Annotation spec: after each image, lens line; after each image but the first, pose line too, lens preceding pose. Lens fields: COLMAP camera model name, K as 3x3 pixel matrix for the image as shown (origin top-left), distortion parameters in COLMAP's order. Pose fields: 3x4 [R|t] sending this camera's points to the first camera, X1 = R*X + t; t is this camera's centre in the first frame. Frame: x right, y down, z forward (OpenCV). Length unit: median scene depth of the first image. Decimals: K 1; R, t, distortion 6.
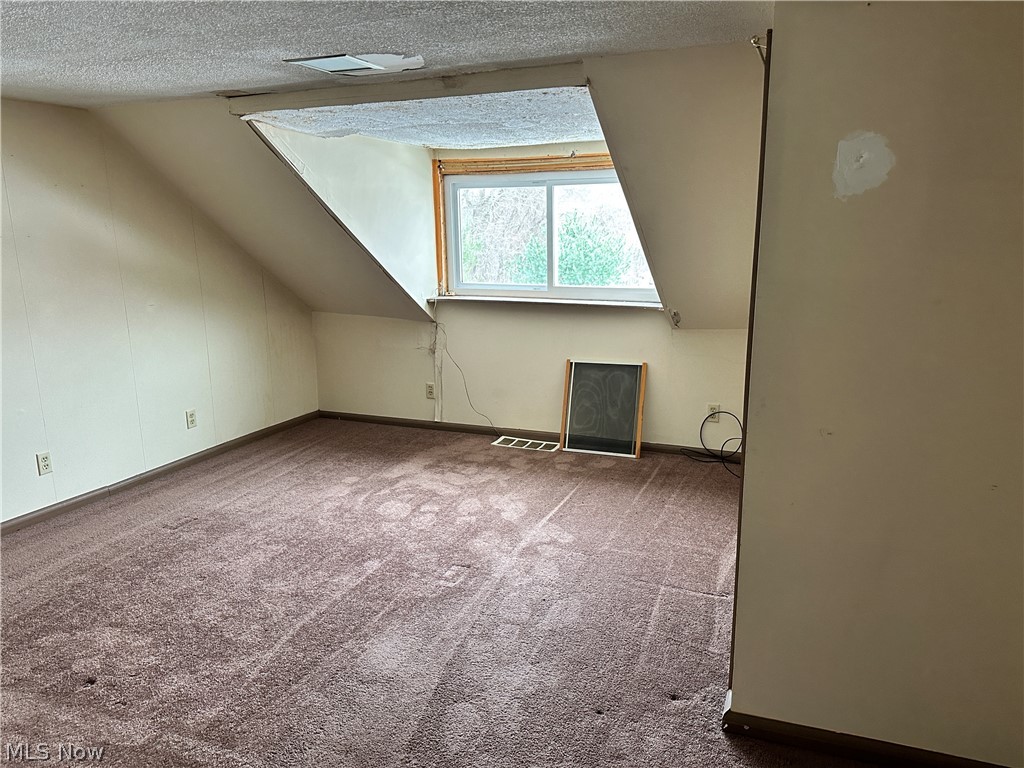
lens RADIAL K [[712.6, 0, 512.0], [0, 712.6, 384.0], [0, 0, 1]] dist [0.222066, -0.360597]
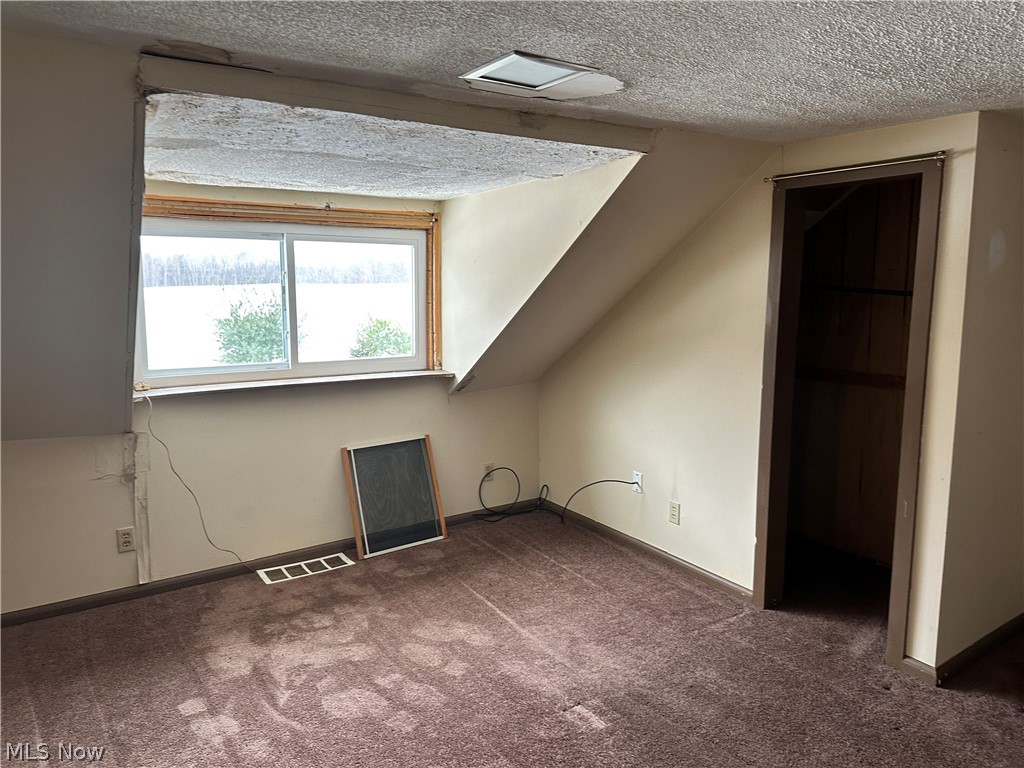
lens RADIAL K [[712.6, 0, 512.0], [0, 712.6, 384.0], [0, 0, 1]] dist [0.222066, -0.360597]
pose [[0.569901, -0.108244, 0.814553, -0.500699], [0.177924, 0.984024, 0.006280, -0.080520], [-0.802220, 0.141349, 0.580055, 0.365520]]
